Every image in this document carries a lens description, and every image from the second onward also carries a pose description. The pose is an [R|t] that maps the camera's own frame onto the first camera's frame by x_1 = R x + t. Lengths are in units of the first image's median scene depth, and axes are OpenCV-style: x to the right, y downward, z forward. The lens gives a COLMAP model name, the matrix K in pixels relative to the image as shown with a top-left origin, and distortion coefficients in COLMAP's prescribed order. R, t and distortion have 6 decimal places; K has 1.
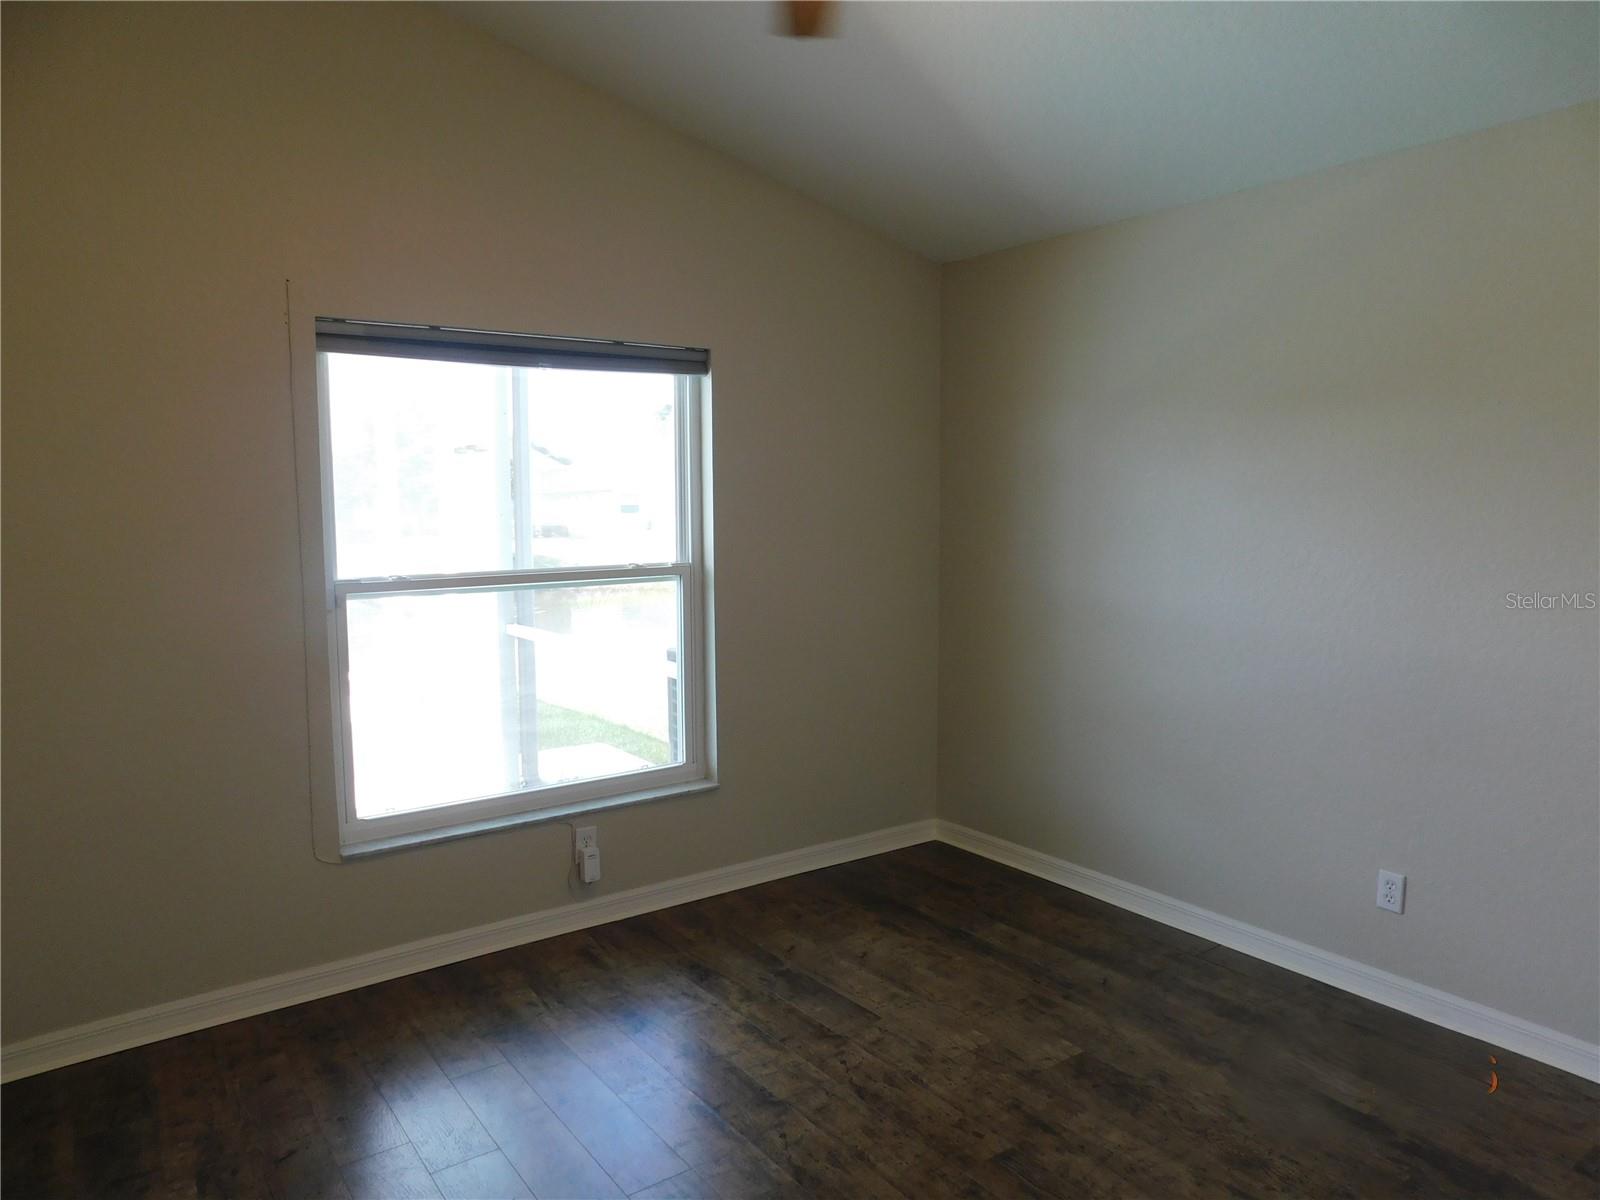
lens RADIAL K [[1076.2, 0, 793.4], [0, 1076.2, 601.3], [0, 0, 1]] dist [0.012183, 0.004154]
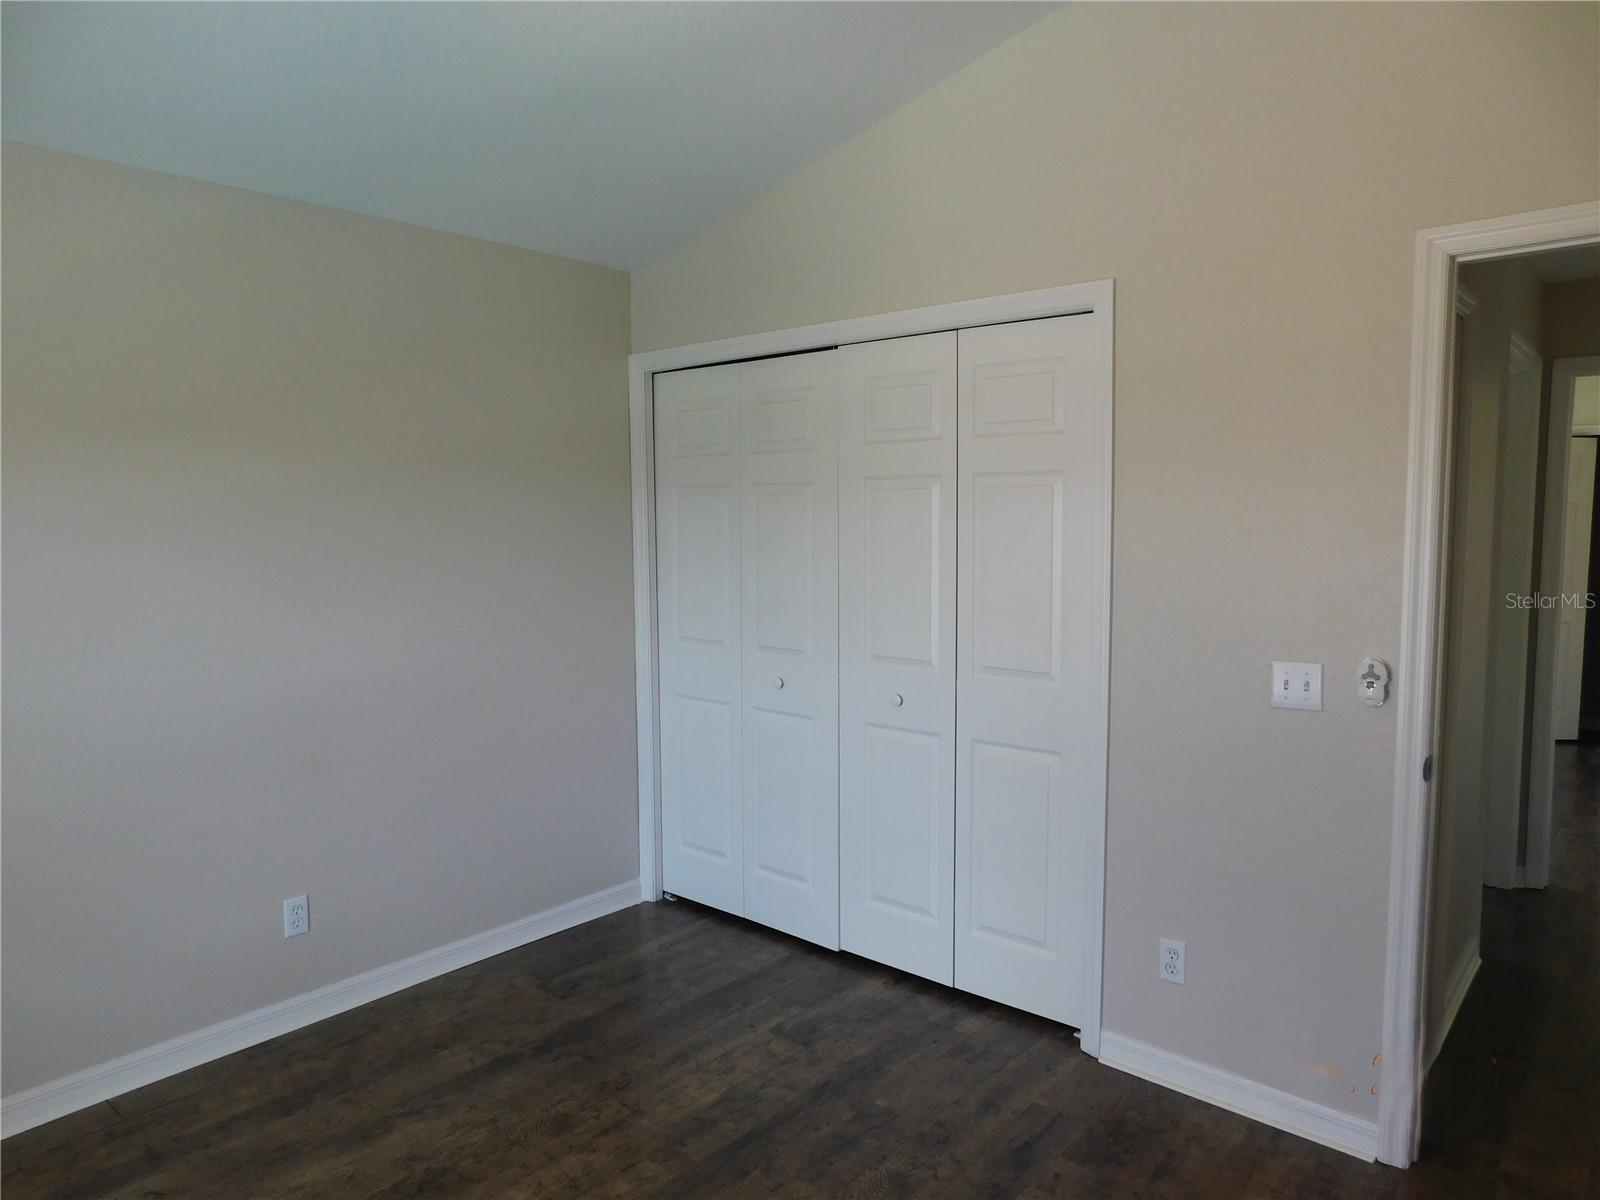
lens RADIAL K [[1076.2, 0, 798.2], [0, 1076.2, 599.5], [0, 0, 1]] dist [0.012183, 0.004154]
pose [[-0.205702, -0.082663, 0.975117, -0.533943], [0.108229, 0.988392, 0.106619, -0.089223], [-0.972612, 0.127468, -0.194368, 0.711387]]
